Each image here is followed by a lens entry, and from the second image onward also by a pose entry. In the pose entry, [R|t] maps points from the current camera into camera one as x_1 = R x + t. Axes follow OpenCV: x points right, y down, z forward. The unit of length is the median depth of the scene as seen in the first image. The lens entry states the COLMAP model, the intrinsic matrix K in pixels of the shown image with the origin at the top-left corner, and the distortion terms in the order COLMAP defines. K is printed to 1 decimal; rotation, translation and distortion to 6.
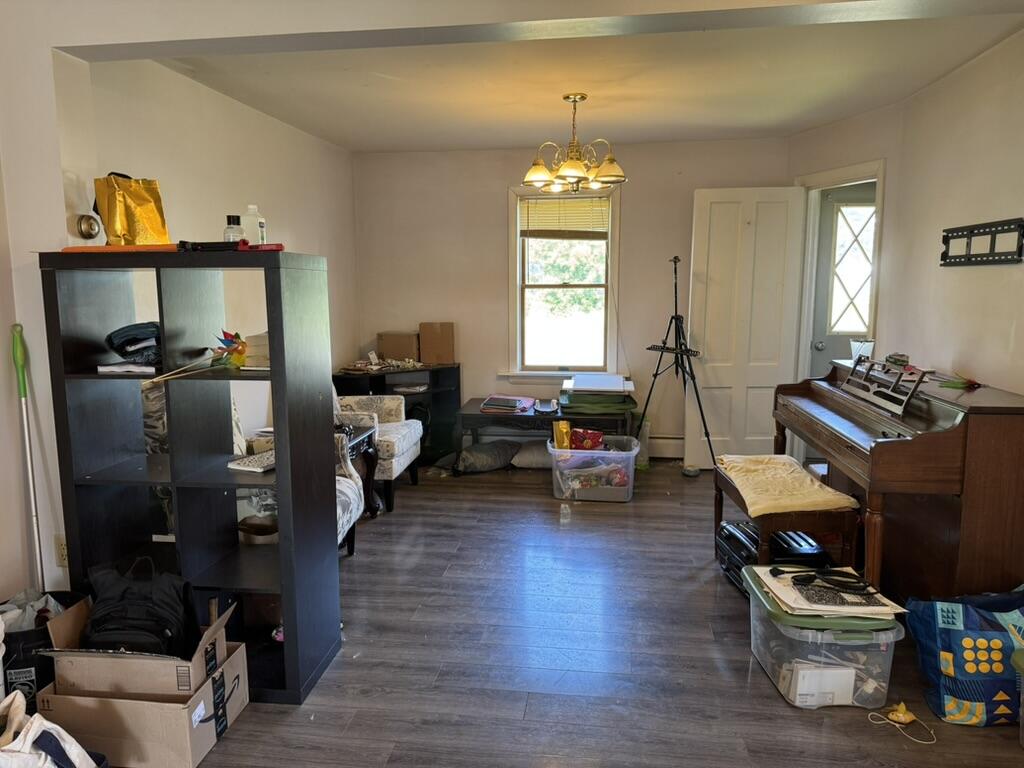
lens RADIAL K [[716.9, 0, 497.7], [0, 716.9, 383.1], [0, 0, 1]] dist [0.094679, -0.152831]
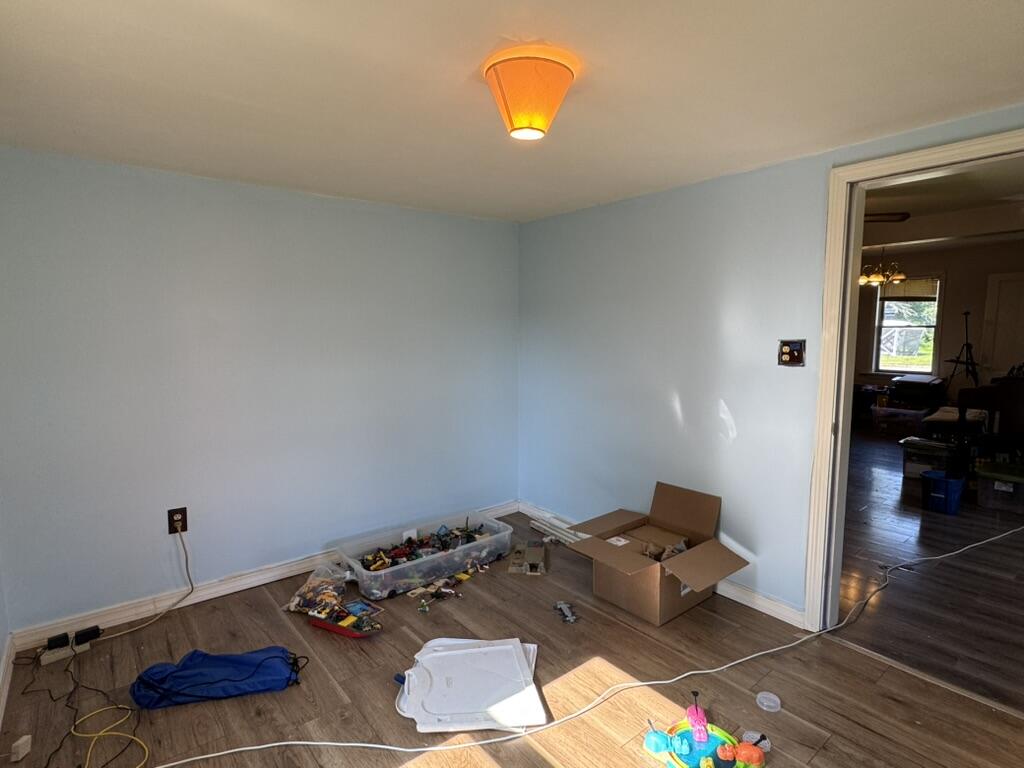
lens RADIAL K [[530.0, 0, 512.0], [0, 530.0, 384.0], [0, 0, 1]] dist [-0.000573, -0.000257]
pose [[0.738457, 0.079882, -0.669552, 0.299109], [-0.093124, 0.995525, 0.016064, 0.091989], [0.667839, 0.050489, 0.742591, -0.747853]]
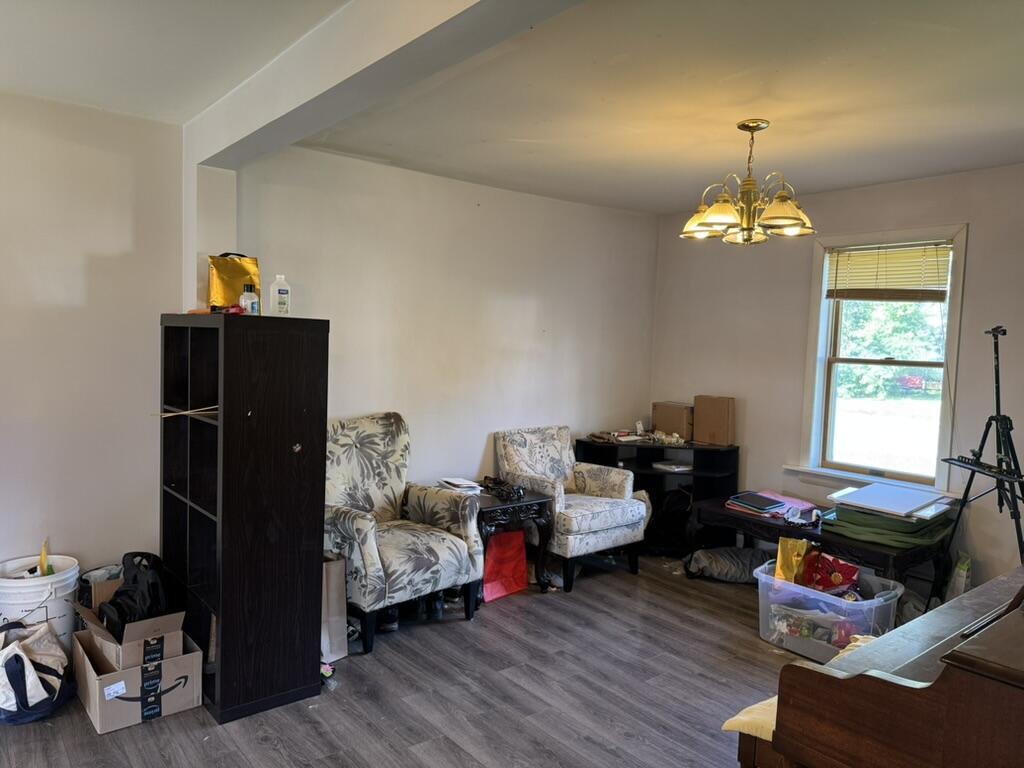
lens RADIAL K [[716.9, 0, 497.7], [0, 716.9, 383.1], [0, 0, 1]] dist [0.094679, -0.152831]
pose [[0.725733, 0.073572, -0.684032, 0.359206], [-0.132052, 0.990675, -0.033548, -0.040452], [0.675185, 0.114675, 0.728680, 0.207891]]
